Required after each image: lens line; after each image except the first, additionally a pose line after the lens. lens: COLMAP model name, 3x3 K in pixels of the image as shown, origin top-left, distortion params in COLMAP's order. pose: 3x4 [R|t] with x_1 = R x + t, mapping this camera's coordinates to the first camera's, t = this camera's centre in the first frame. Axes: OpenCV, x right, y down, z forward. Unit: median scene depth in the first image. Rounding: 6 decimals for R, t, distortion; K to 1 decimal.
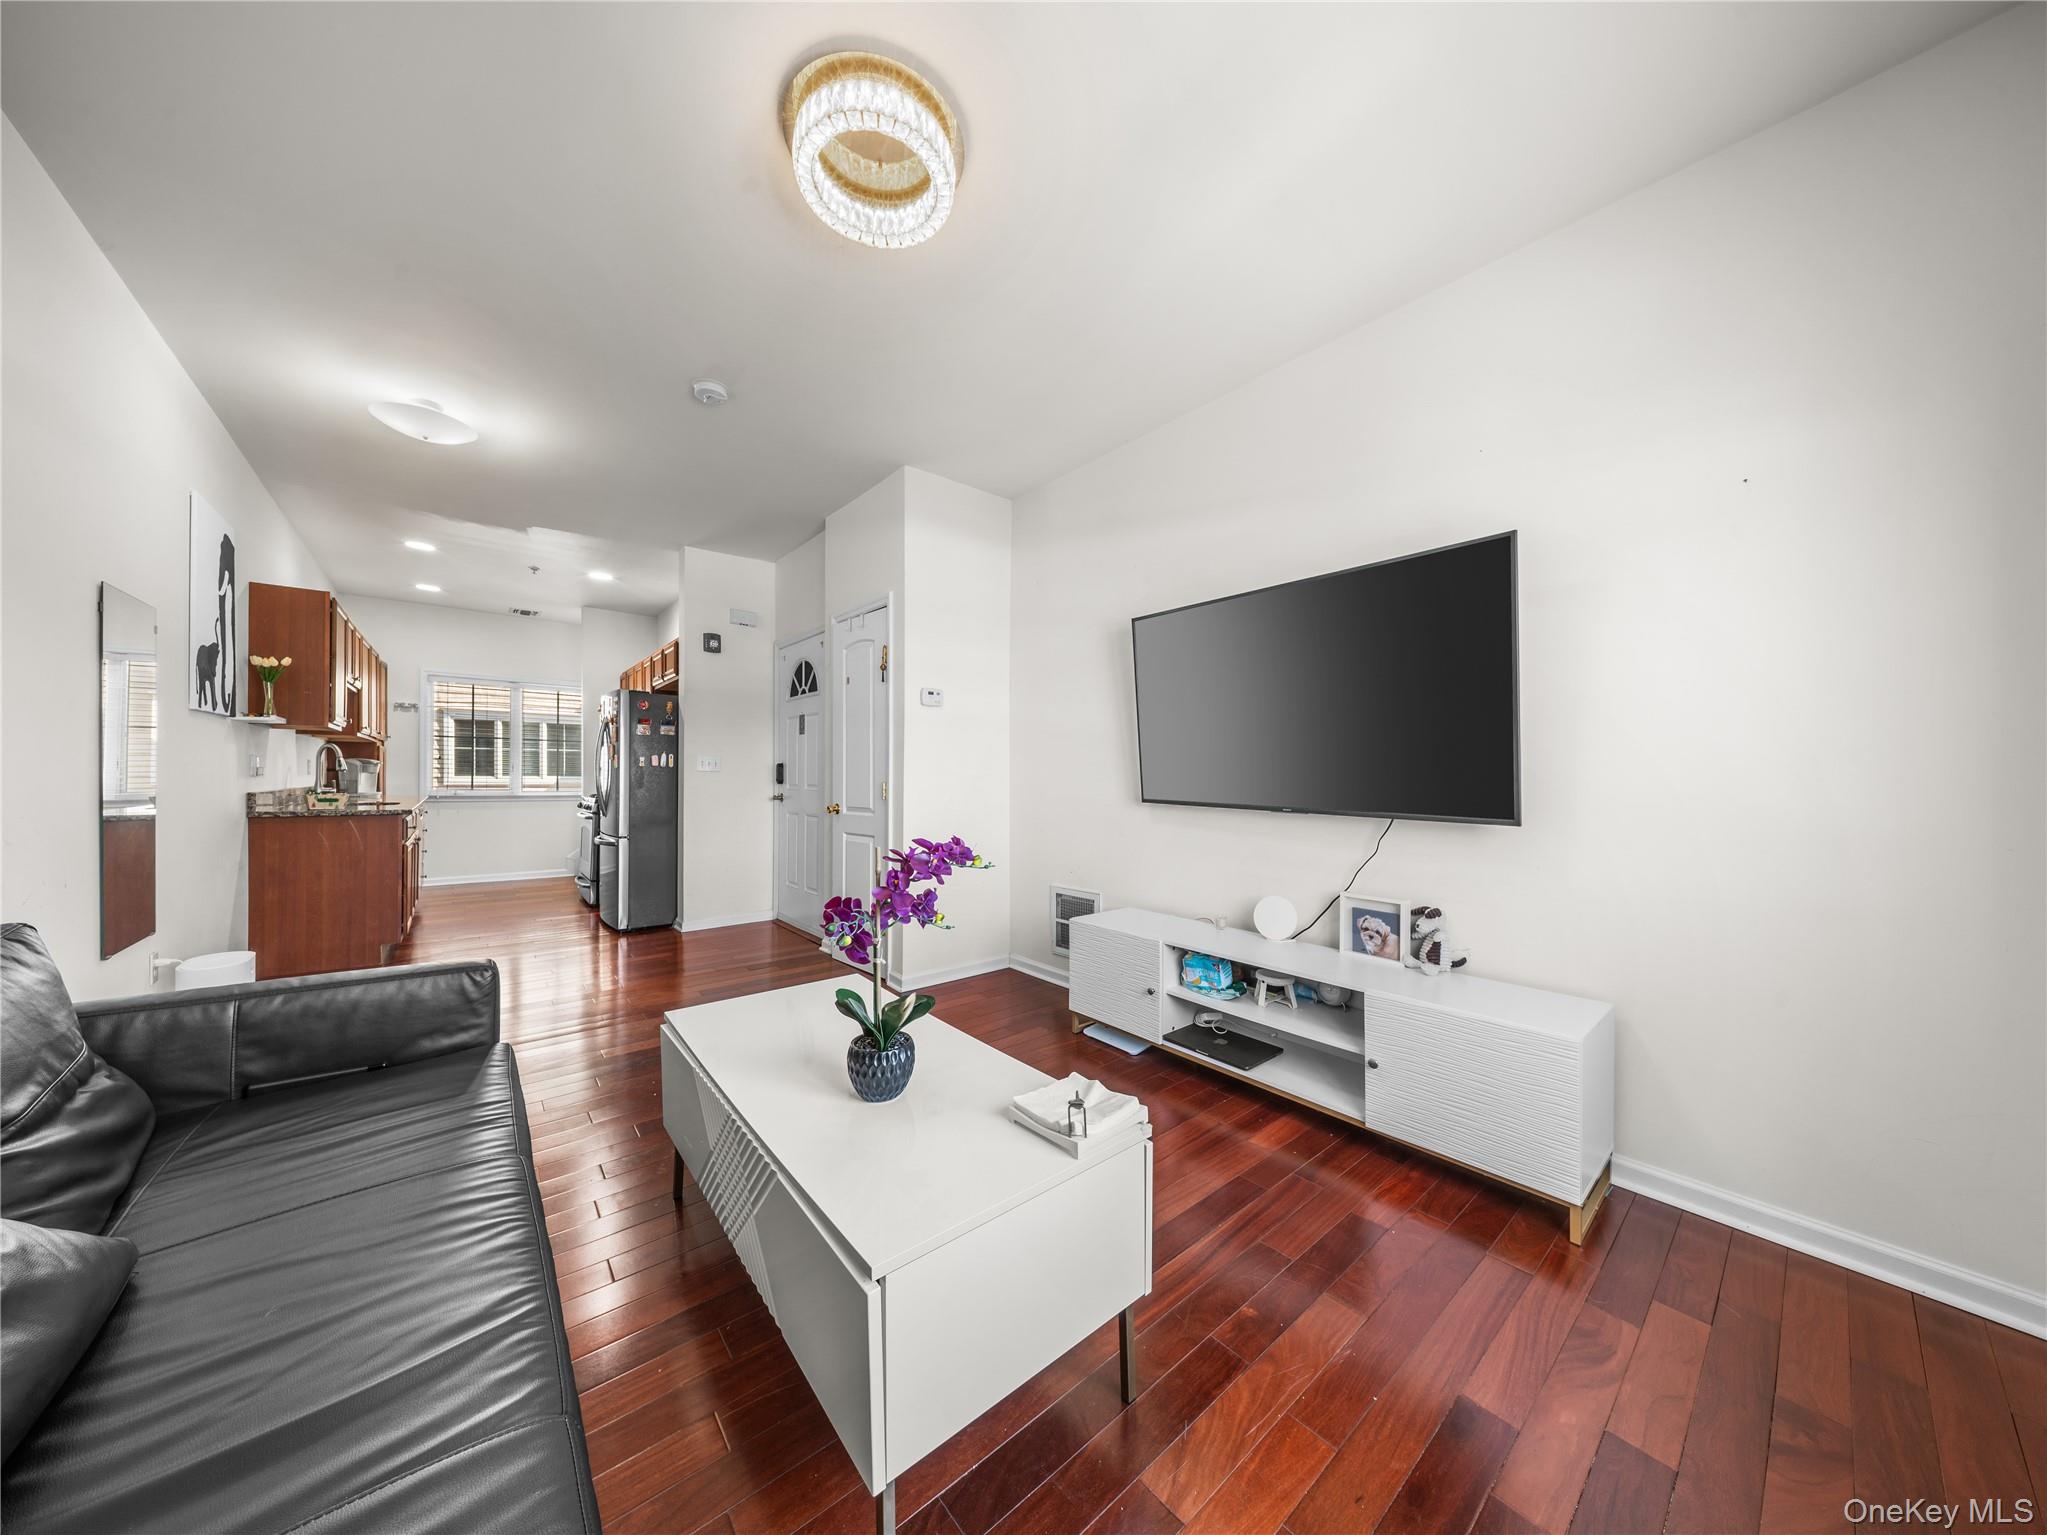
lens RADIAL K [[673.2, 0, 1031.9], [0, 673.2, 775.8], [0, 0, 1]] dist [0.000568, 0.000006]
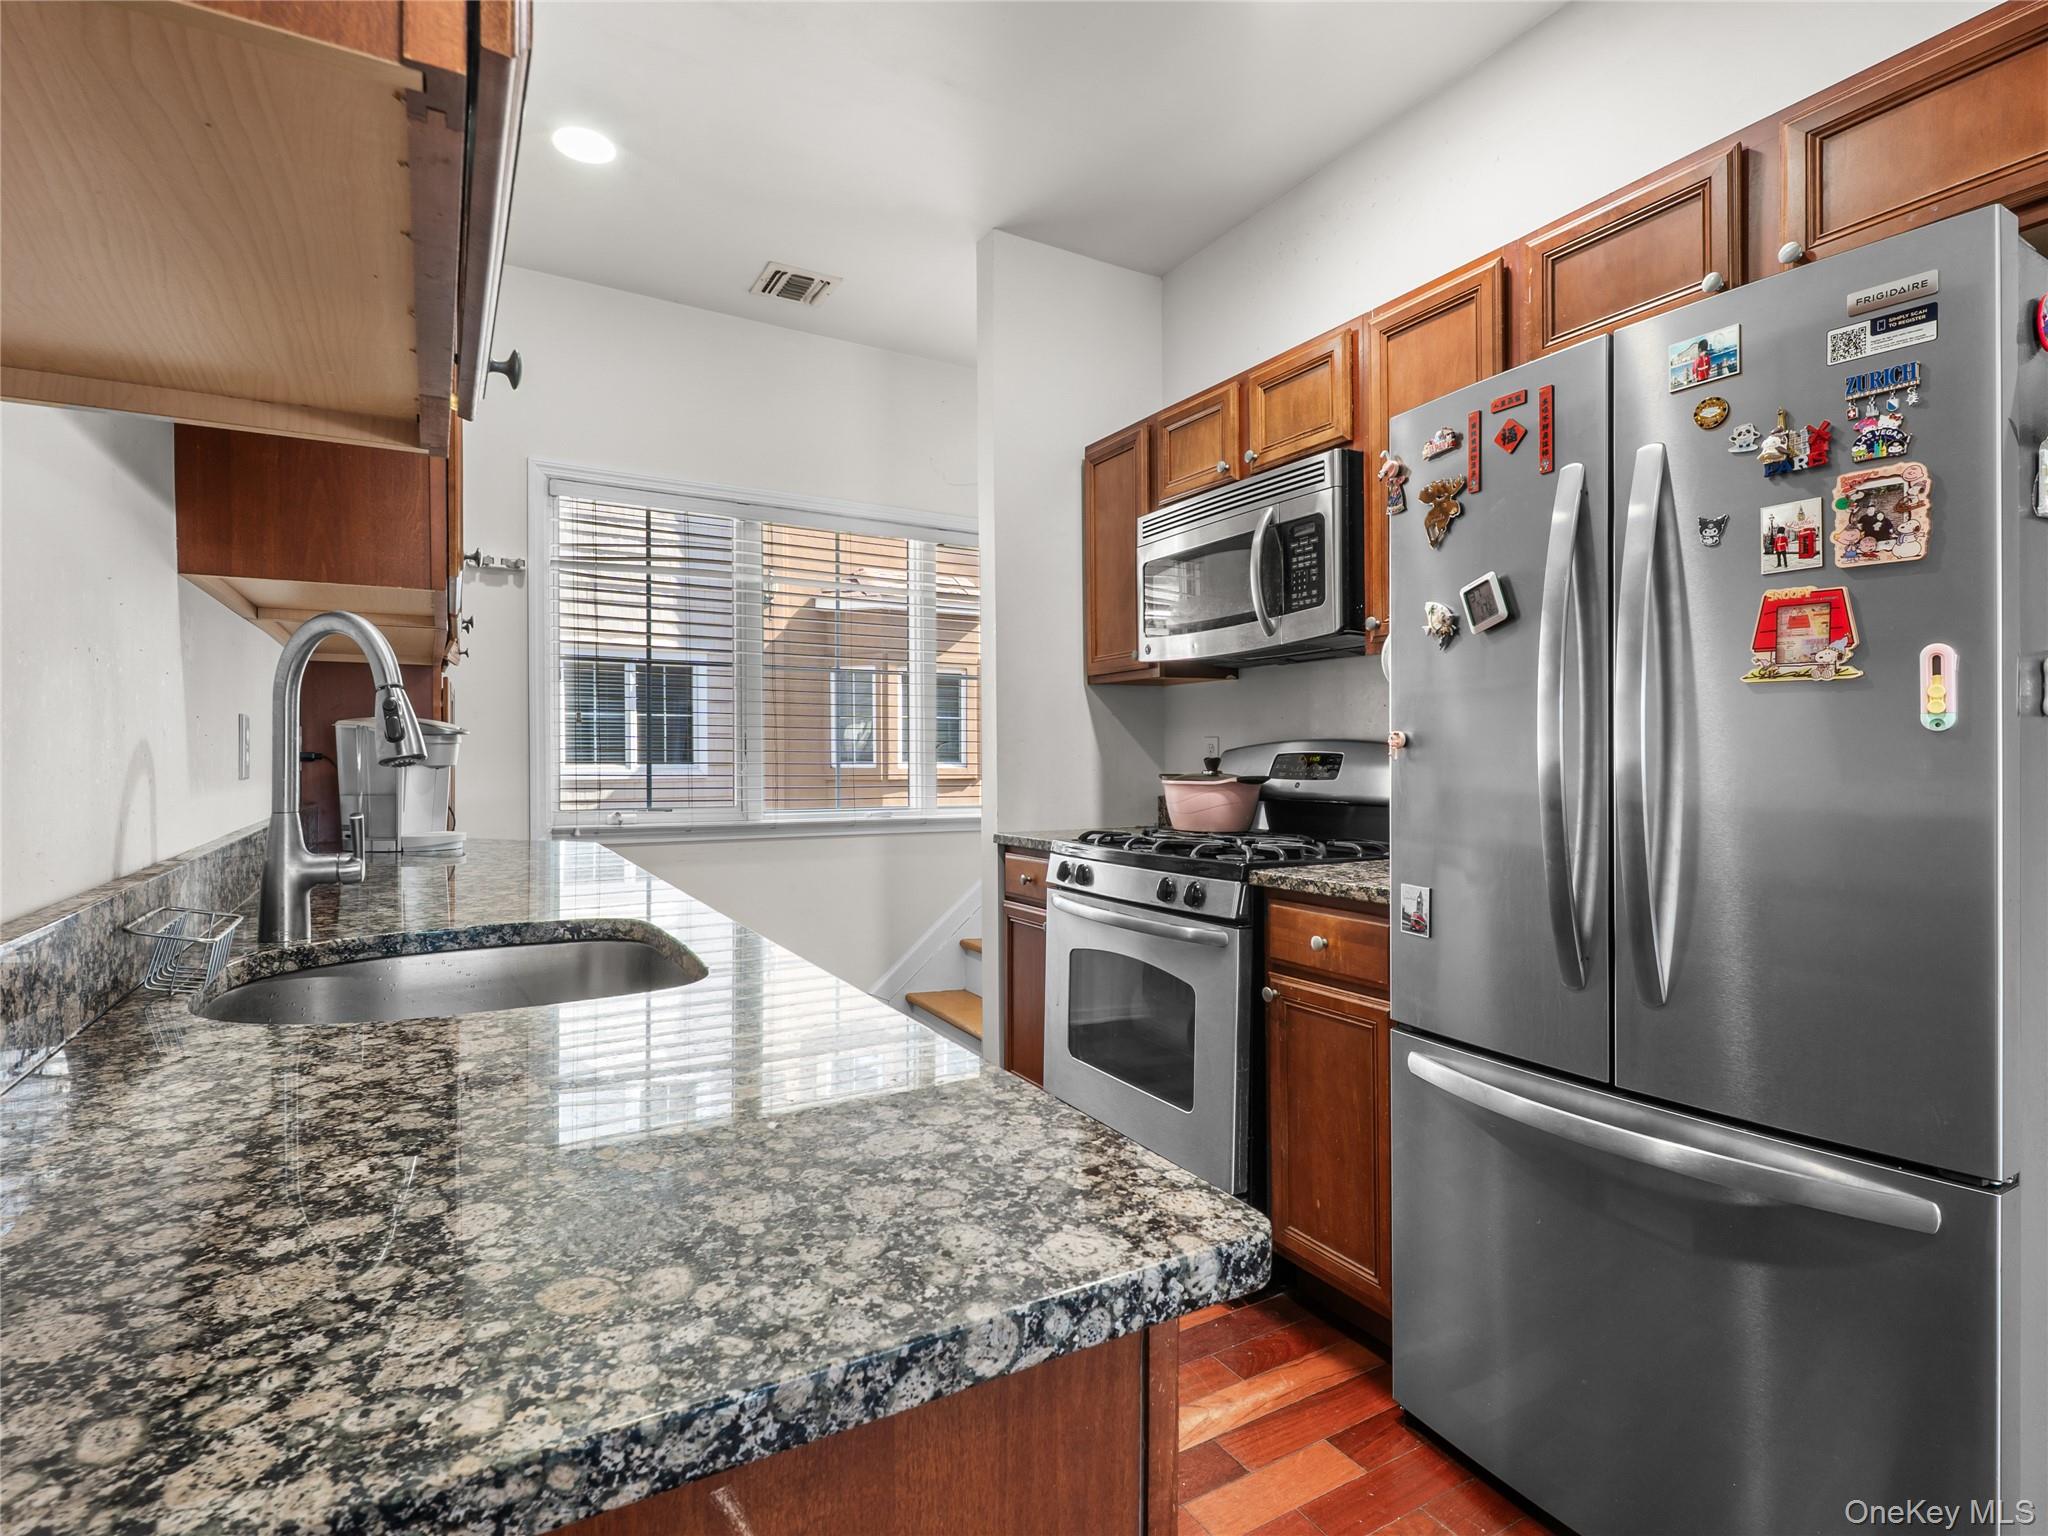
lens RADIAL K [[1028.3, 0, 1039.1], [0, 1028.3, 760.2], [0, 0, 1]] dist [0.012128, -0.006393]
pose [[0.984803, -0.009552, -0.173414, -0.566370], [0.010303, 0.999941, 0.003429, -0.005267], [0.173371, -0.005164, 0.984843, 0.531171]]
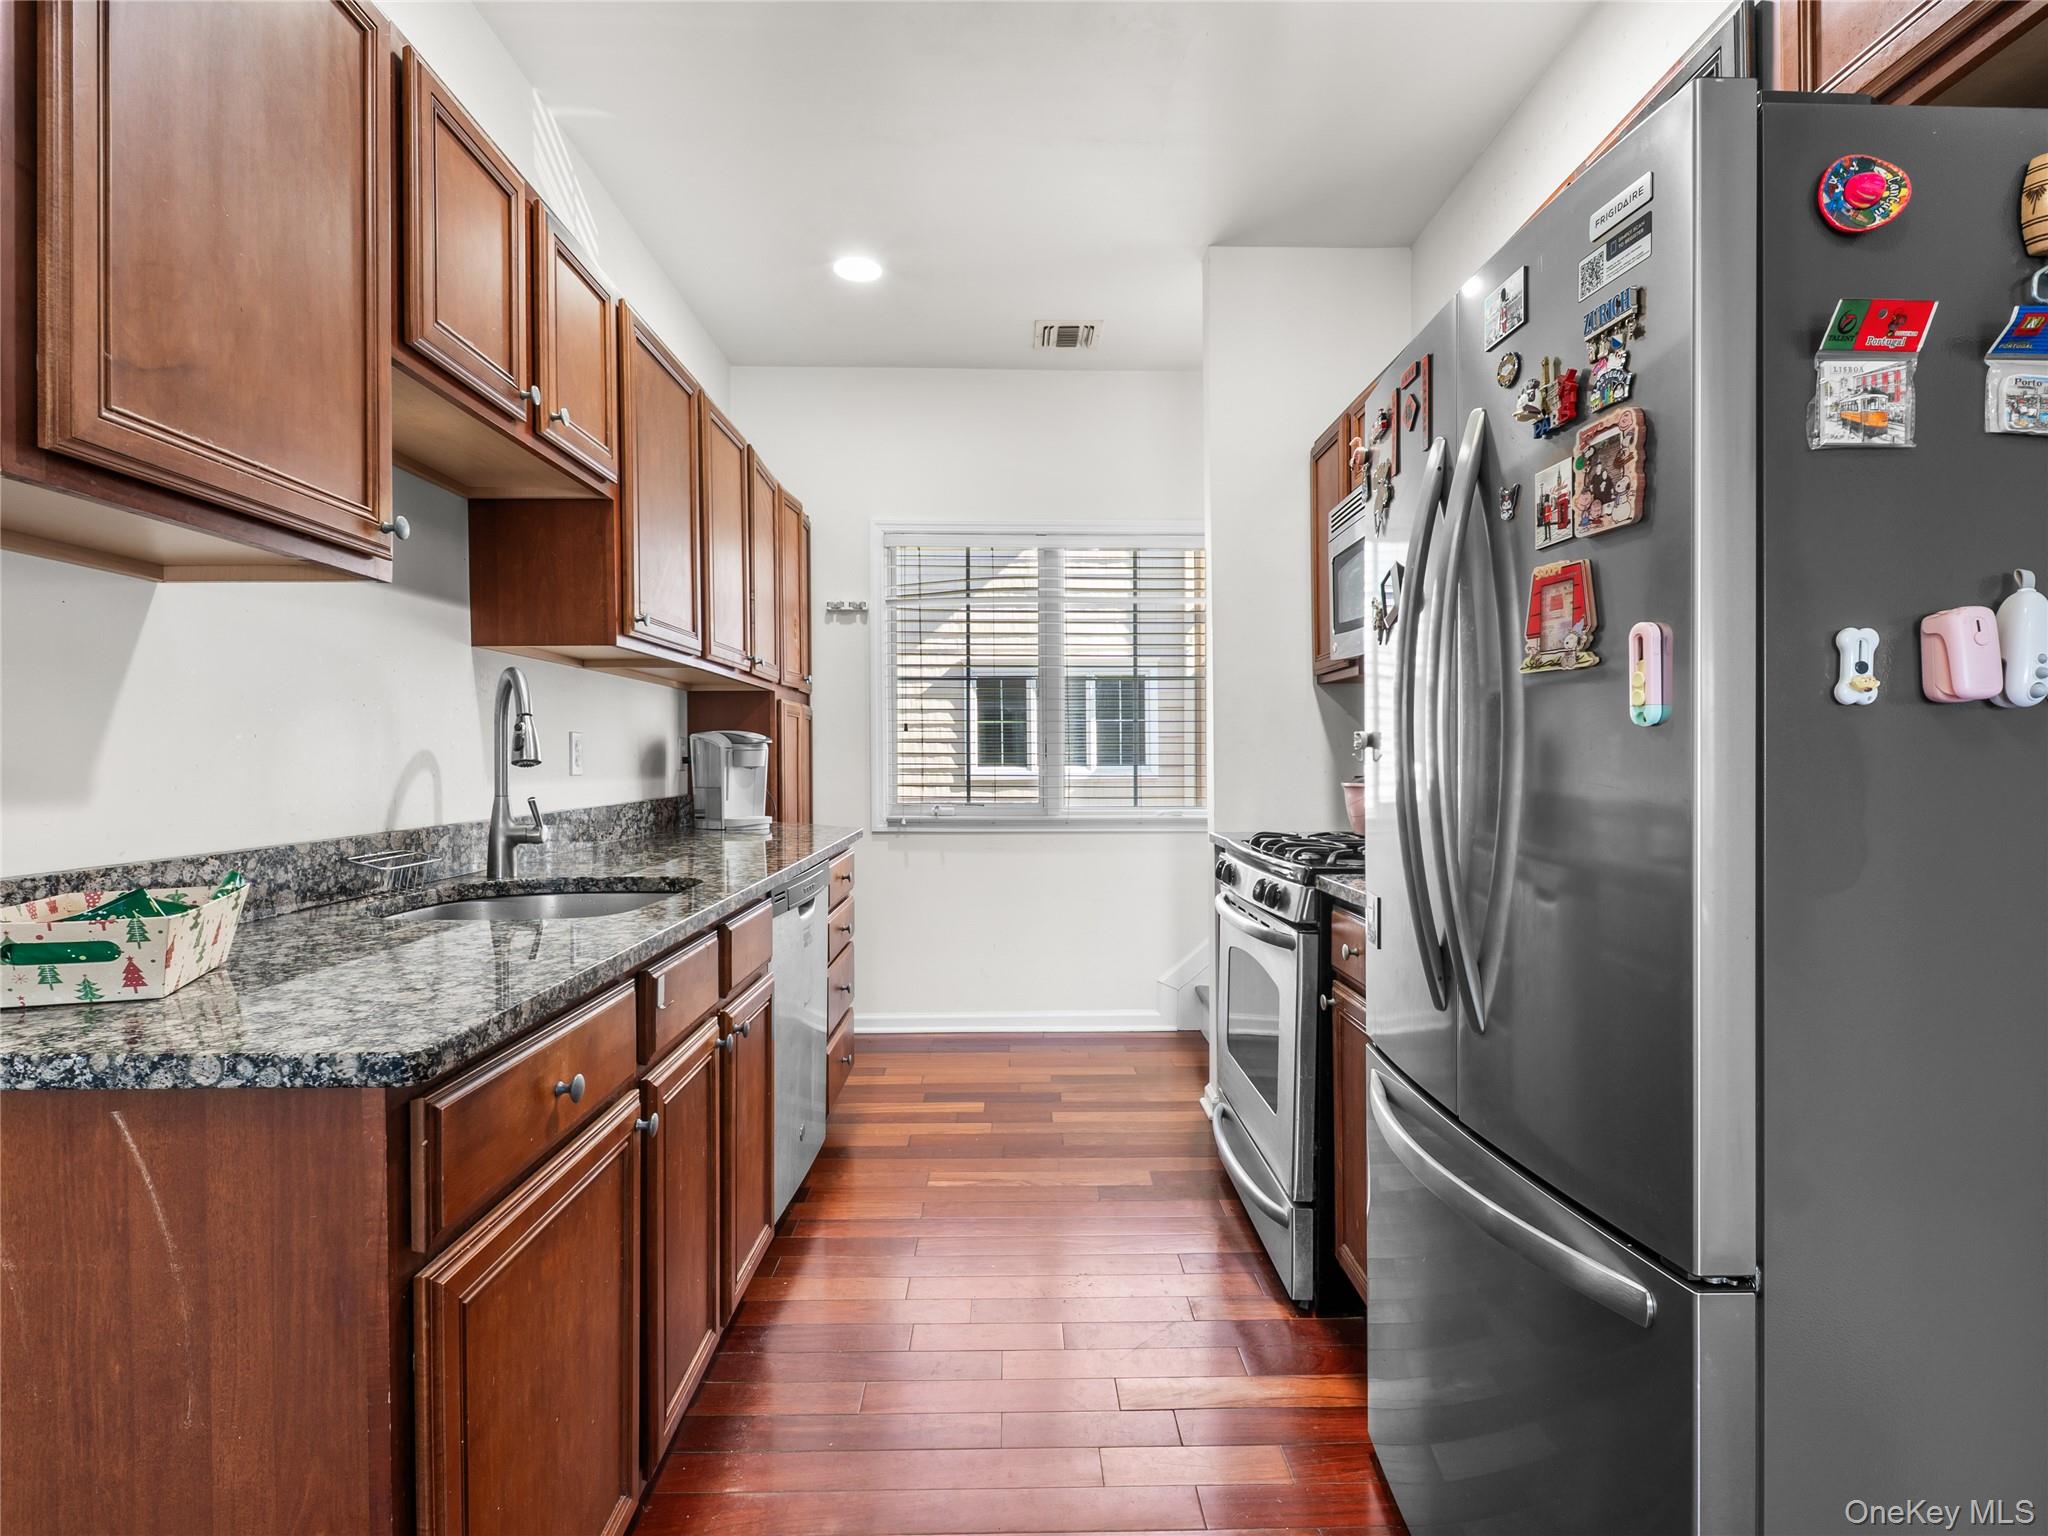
lens RADIAL K [[1028.3, 0, 1025.1], [0, 1028.3, 764.1], [0, 0, 1]] dist [0.012128, -0.006393]
pose [[0.773785, -0.009223, -0.633381, -0.424272], [0.011851, 0.999930, -0.000083, -0.003828], [0.633338, -0.007442, 0.773840, 0.561059]]
